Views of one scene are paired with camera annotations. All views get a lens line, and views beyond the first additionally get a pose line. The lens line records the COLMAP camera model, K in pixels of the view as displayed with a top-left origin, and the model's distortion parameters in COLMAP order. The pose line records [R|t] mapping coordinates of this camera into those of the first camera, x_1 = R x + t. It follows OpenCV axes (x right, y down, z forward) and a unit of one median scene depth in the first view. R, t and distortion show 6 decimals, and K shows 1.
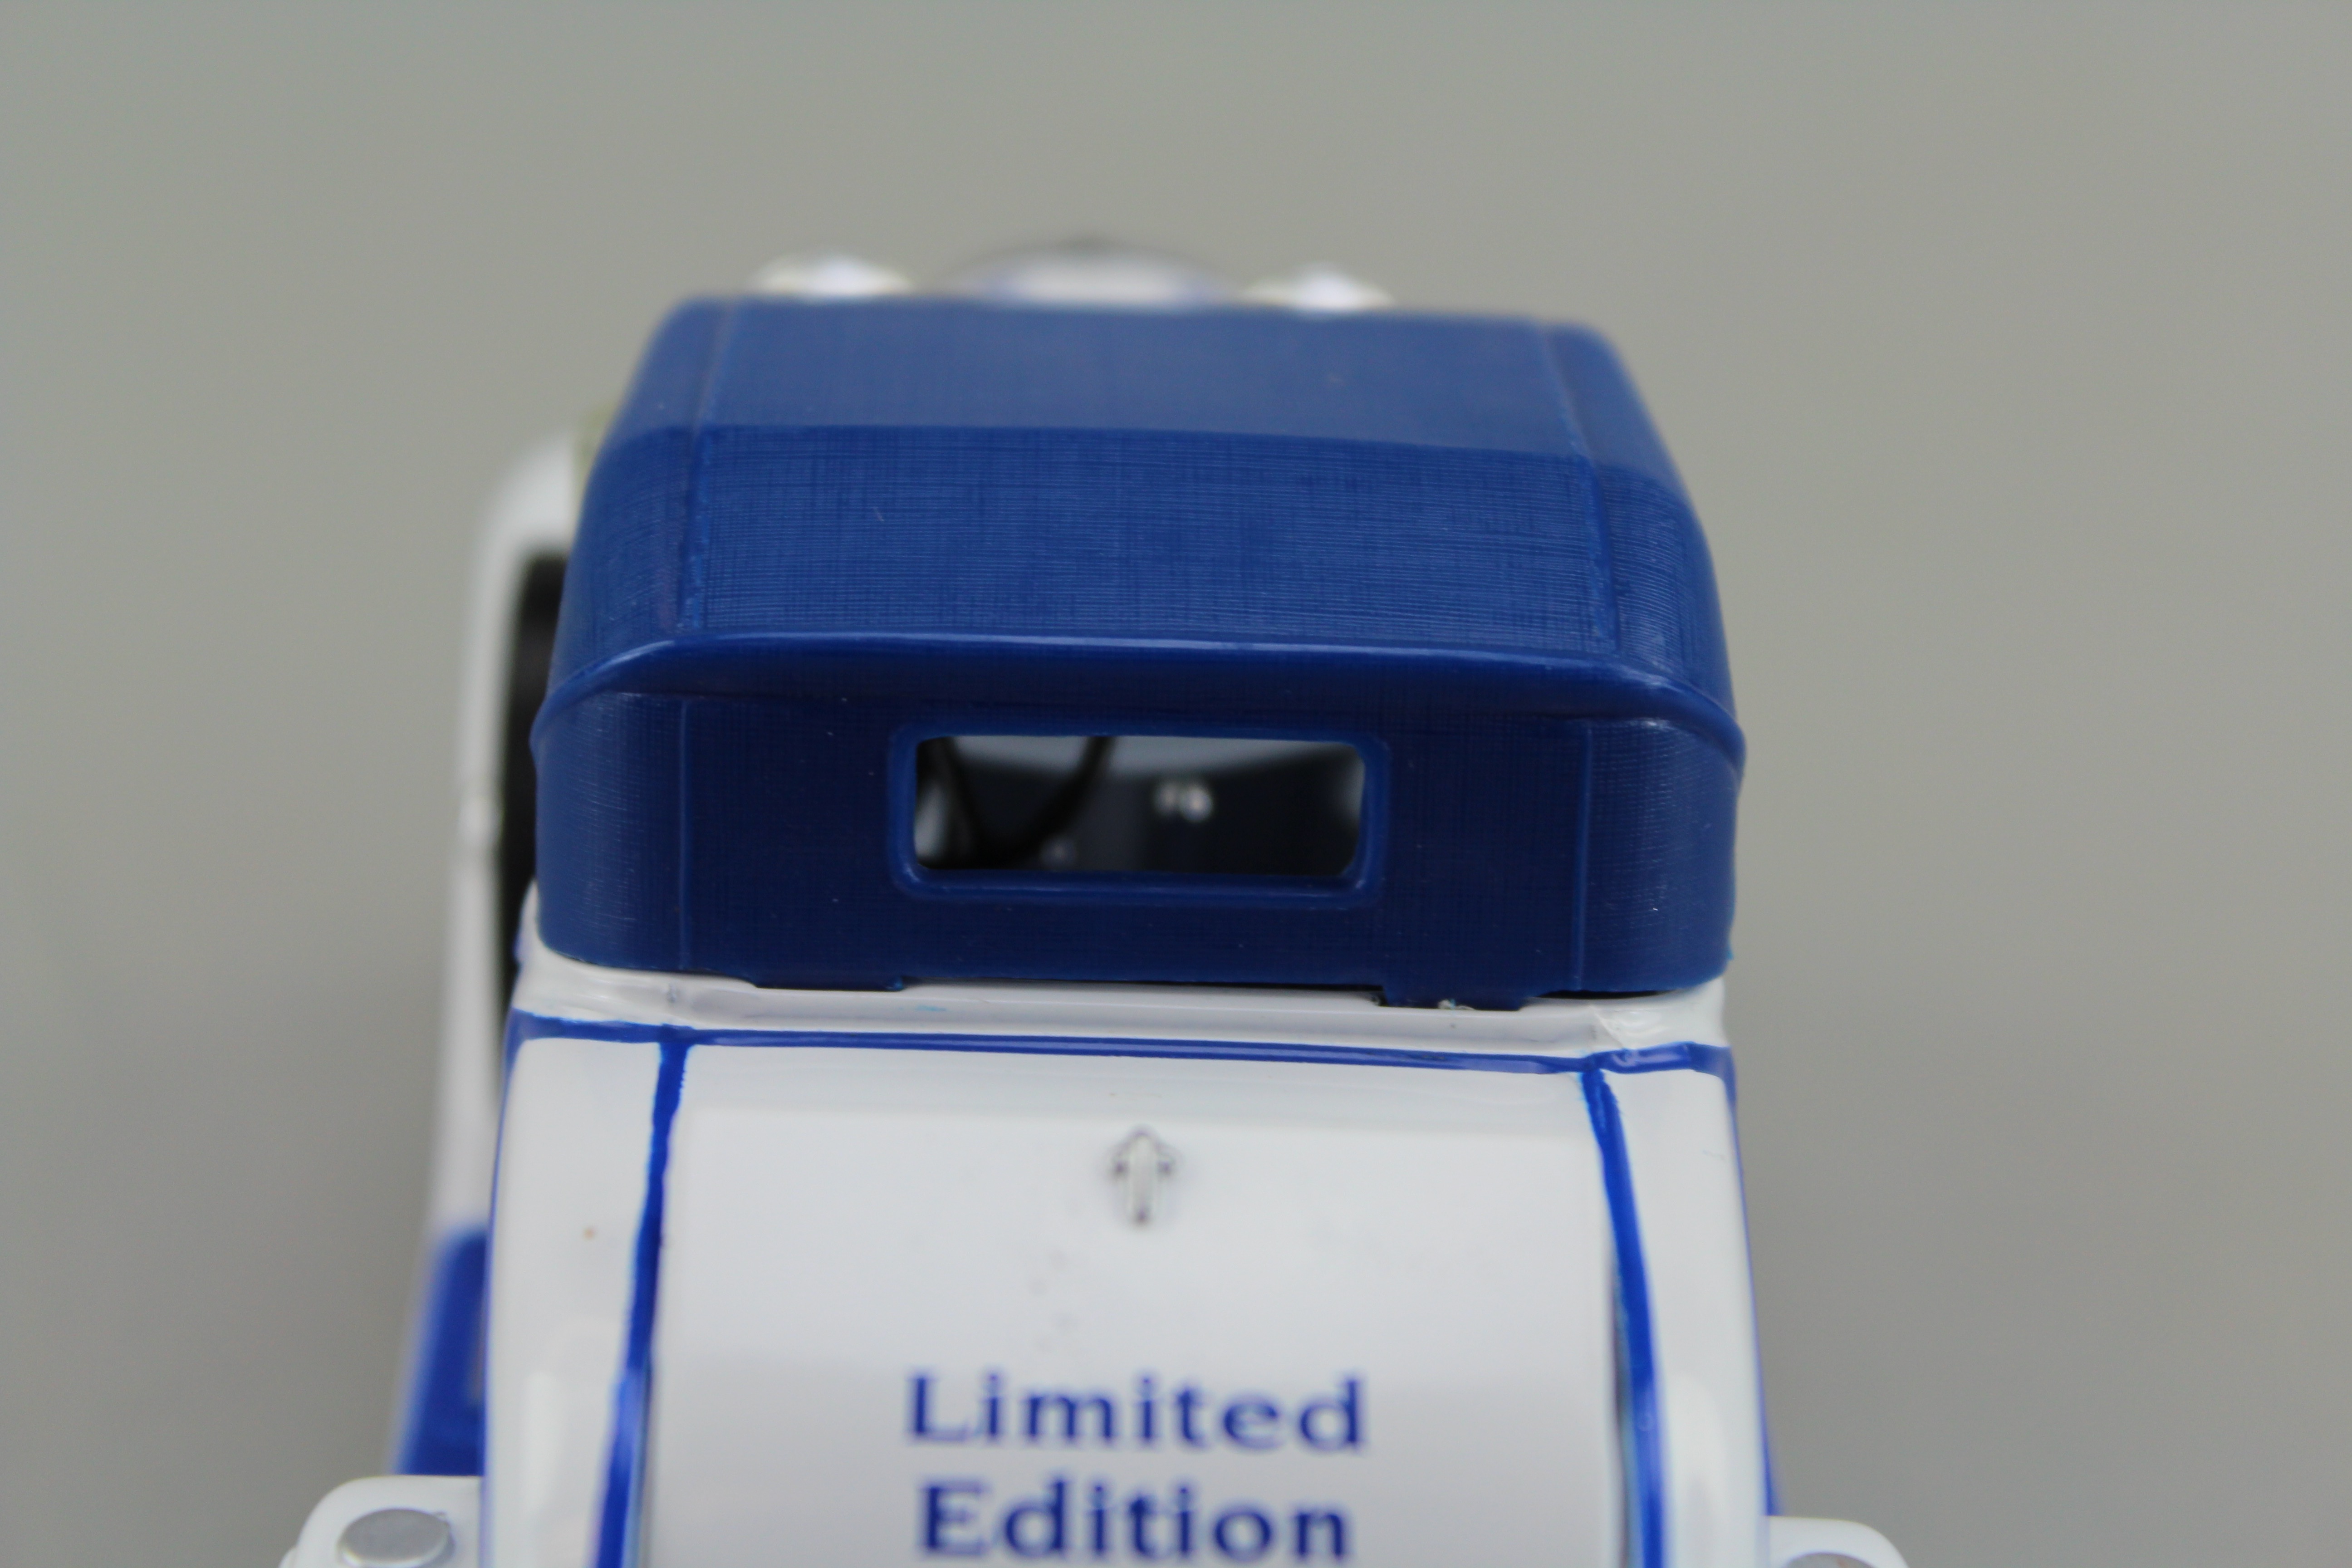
lens RADIAL K [[5266.2, 0, 1169.6], [0, 5266.2, 733.4], [0, 0, 1]] dist [0.081390, -0.463198]
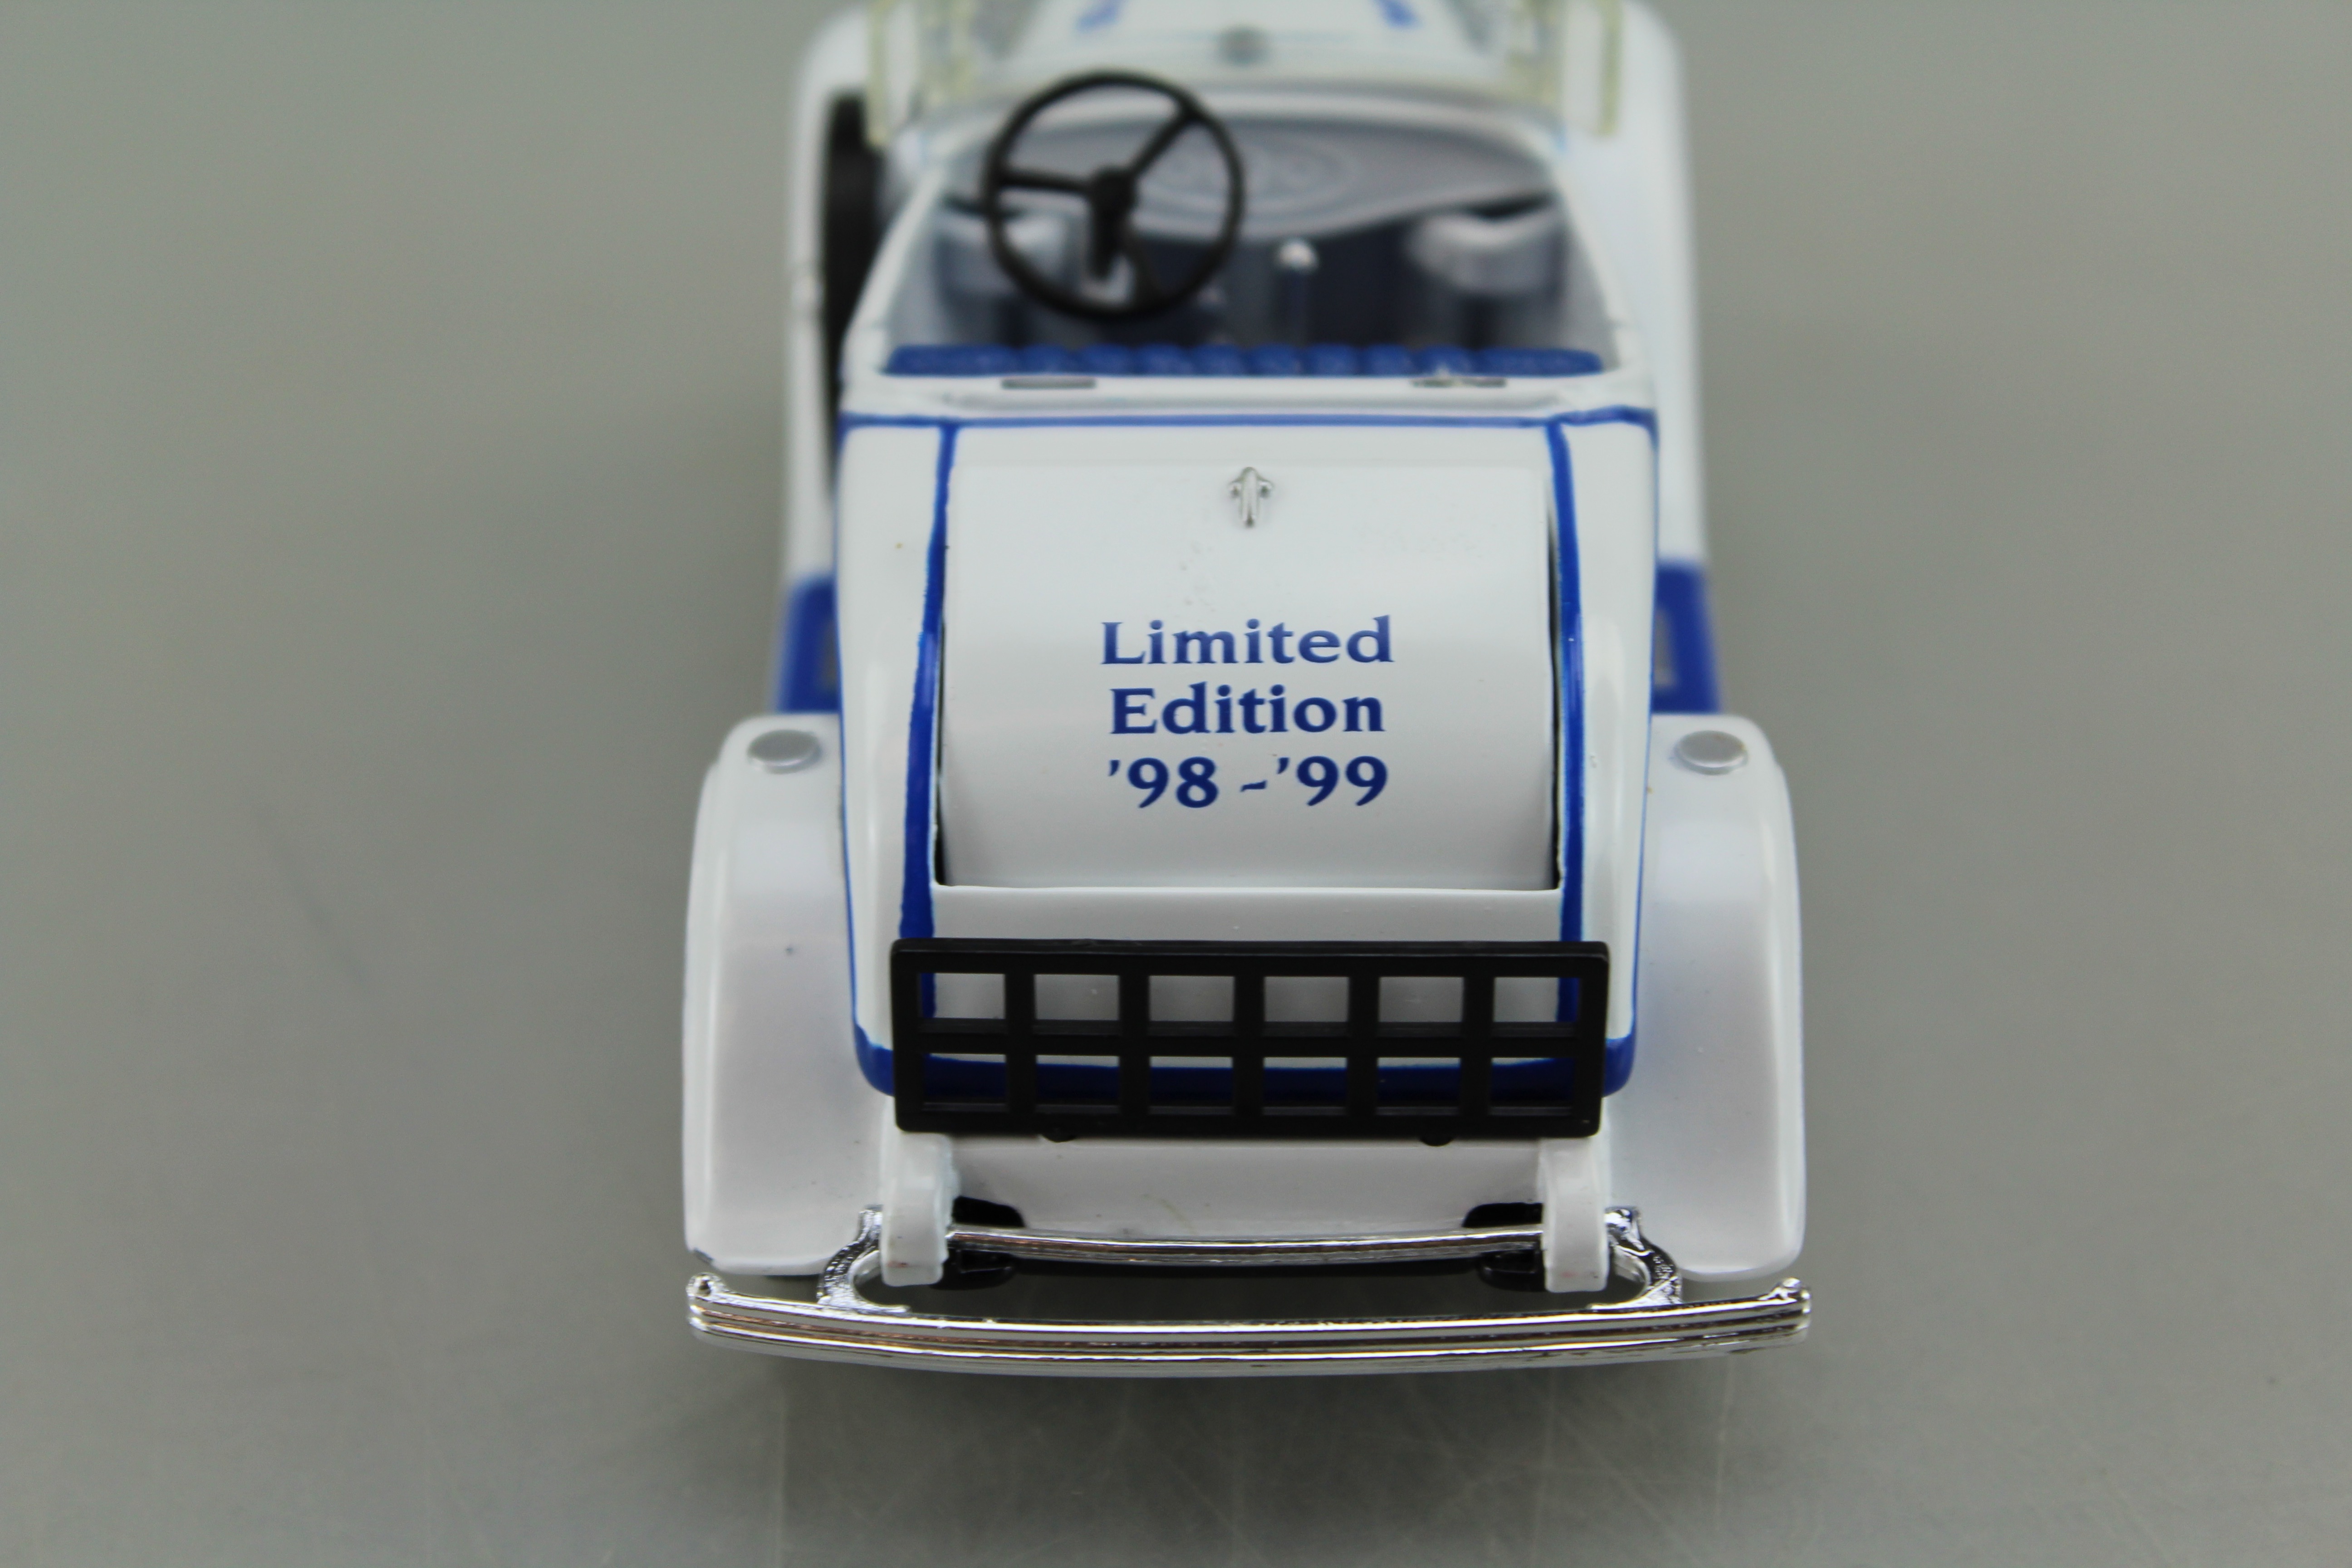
lens RADIAL K [[5266.2, 0, 1169.6], [0, 5266.2, 733.4], [0, 0, 1]] dist [0.081390, -0.463198]
pose [[0.997959, -0.030561, -0.056078, 0.058076], [0.035992, 0.994482, 0.098537, -0.001281], [0.052757, -0.100354, 0.993552, -0.574386]]
